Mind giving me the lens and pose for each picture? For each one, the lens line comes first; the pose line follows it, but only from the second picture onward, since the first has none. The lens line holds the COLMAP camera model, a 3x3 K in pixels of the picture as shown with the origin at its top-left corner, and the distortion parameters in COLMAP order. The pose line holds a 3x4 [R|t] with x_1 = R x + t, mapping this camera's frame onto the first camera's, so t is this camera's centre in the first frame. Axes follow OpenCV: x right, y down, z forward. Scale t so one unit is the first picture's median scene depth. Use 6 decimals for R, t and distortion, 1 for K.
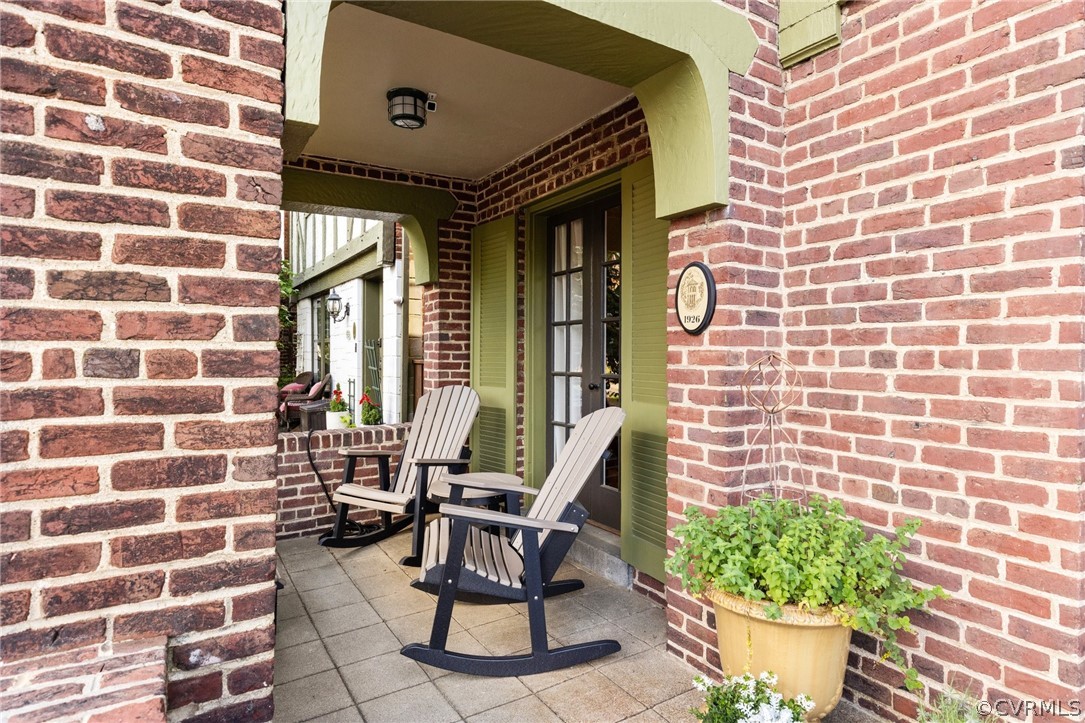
lens RADIAL K [[589.1, 0, 543.6], [0, 589.1, 355.7], [0, 0, 1]] dist [0.001379, 0.000303]
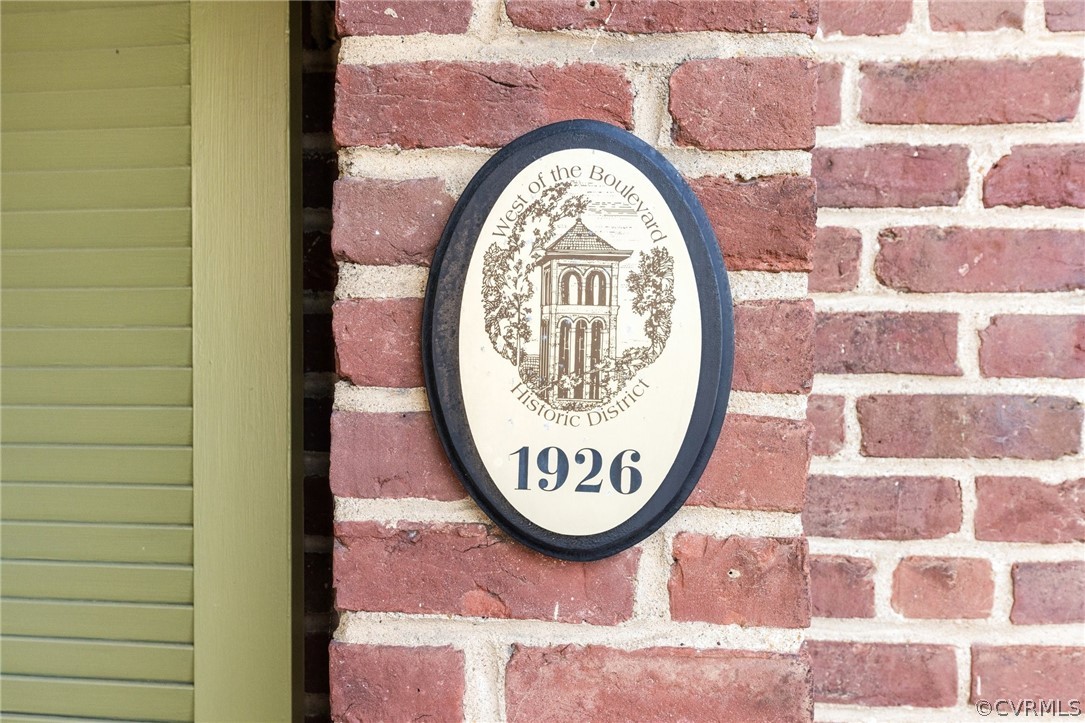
lens RADIAL K [[1067.3, 0, 543.3], [0, 1067.3, 360.2], [0, 0, 1]] dist [-0.005061, 0.000000]
pose [[0.594423, -0.011451, 0.804071, 0.008897], [0.001401, 0.999912, 0.013205, -0.101526], [-0.804151, -0.006723, 0.594387, 0.878114]]
